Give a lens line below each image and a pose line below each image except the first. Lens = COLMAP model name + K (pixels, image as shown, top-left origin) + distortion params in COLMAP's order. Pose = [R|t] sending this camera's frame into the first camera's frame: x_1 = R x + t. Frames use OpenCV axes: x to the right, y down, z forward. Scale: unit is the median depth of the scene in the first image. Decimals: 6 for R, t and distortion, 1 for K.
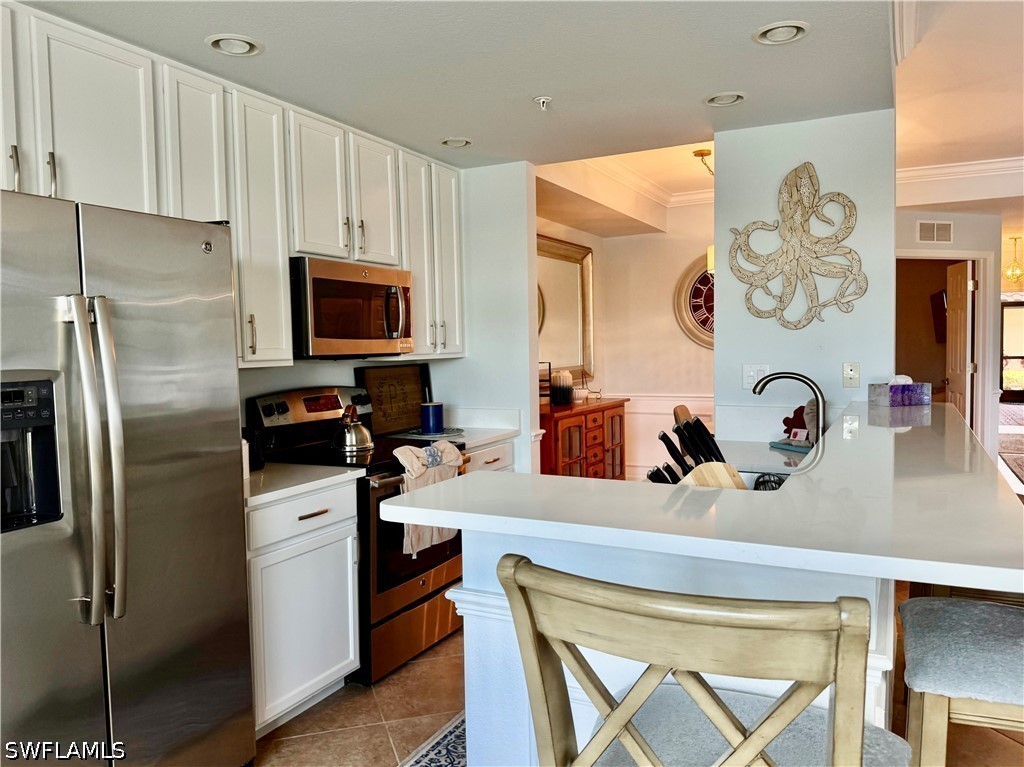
lens RADIAL K [[766.8, 0, 512.0], [0, 766.8, 383.5], [0, 0, 1]] dist [0.033850, 0.000129]
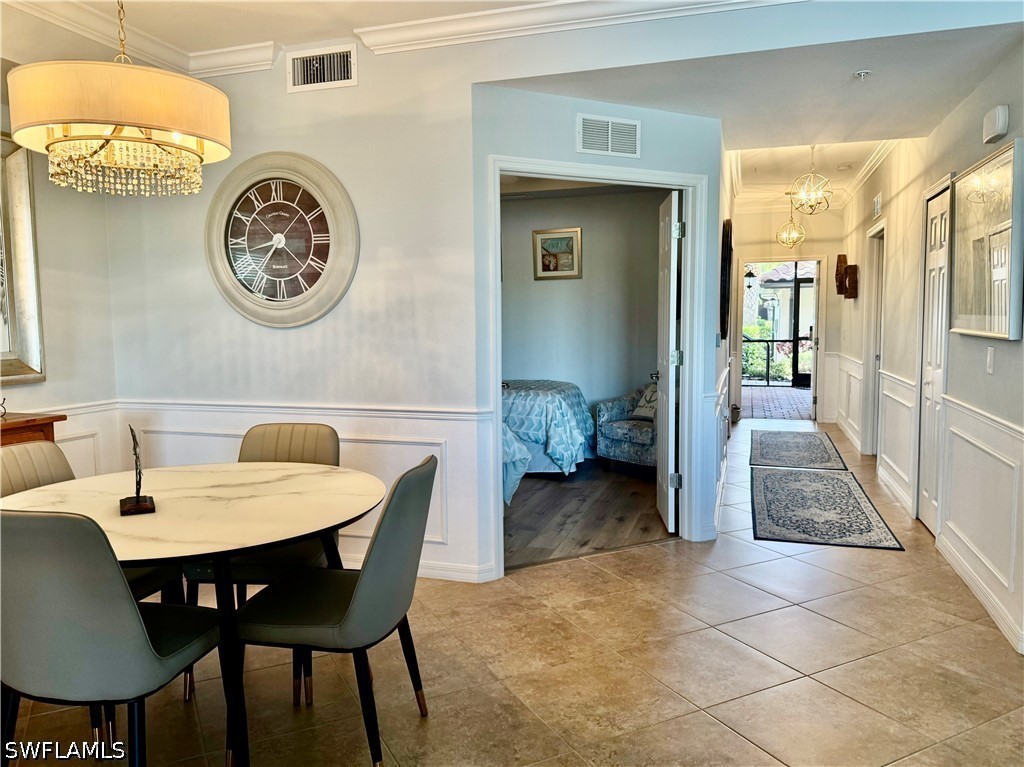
lens RADIAL K [[735.3, 0, 512.0], [0, 735.3, 383.5], [0, 0, 1]] dist [0.143985, -0.340435]
pose [[0.985877, -0.005710, 0.167375, 0.352128], [0.000574, 0.999528, 0.030717, -0.017636], [-0.167472, -0.030187, 0.985415, 0.409029]]
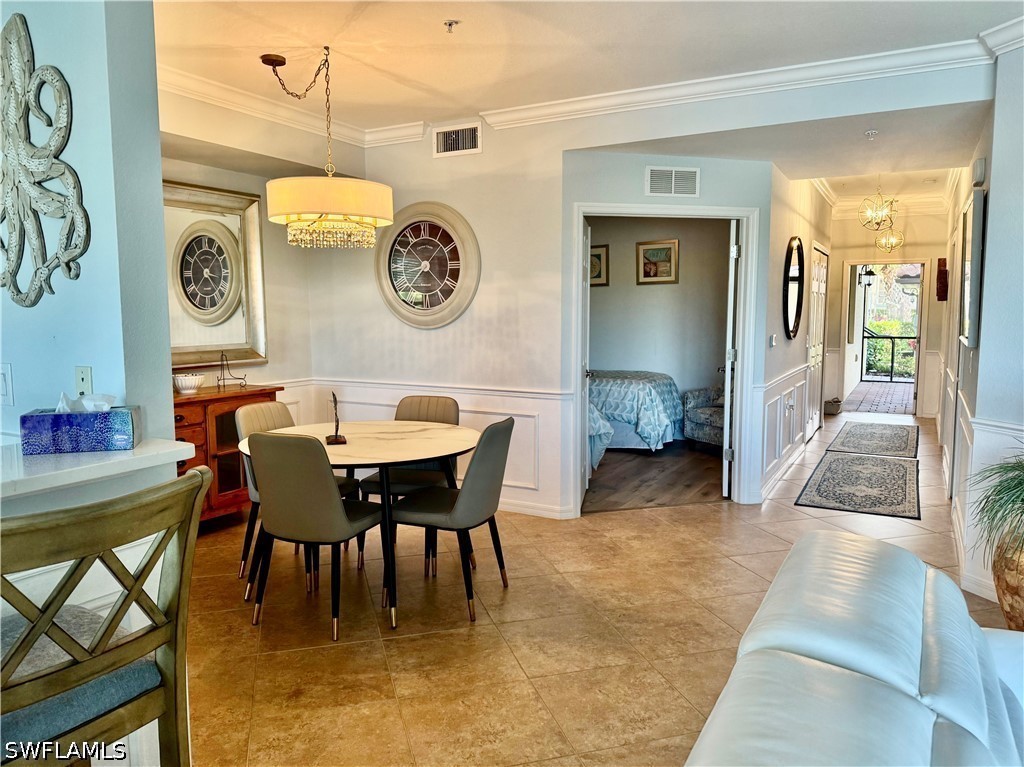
lens RADIAL K [[735.3, 0, 512.0], [0, 735.3, 383.5], [0, 0, 1]] dist [0.143985, -0.340435]
pose [[0.999486, 0.017290, -0.026994, 0.386576], [-0.016013, 0.998776, 0.046801, -0.022913], [0.027770, -0.046345, 0.998539, 0.223420]]
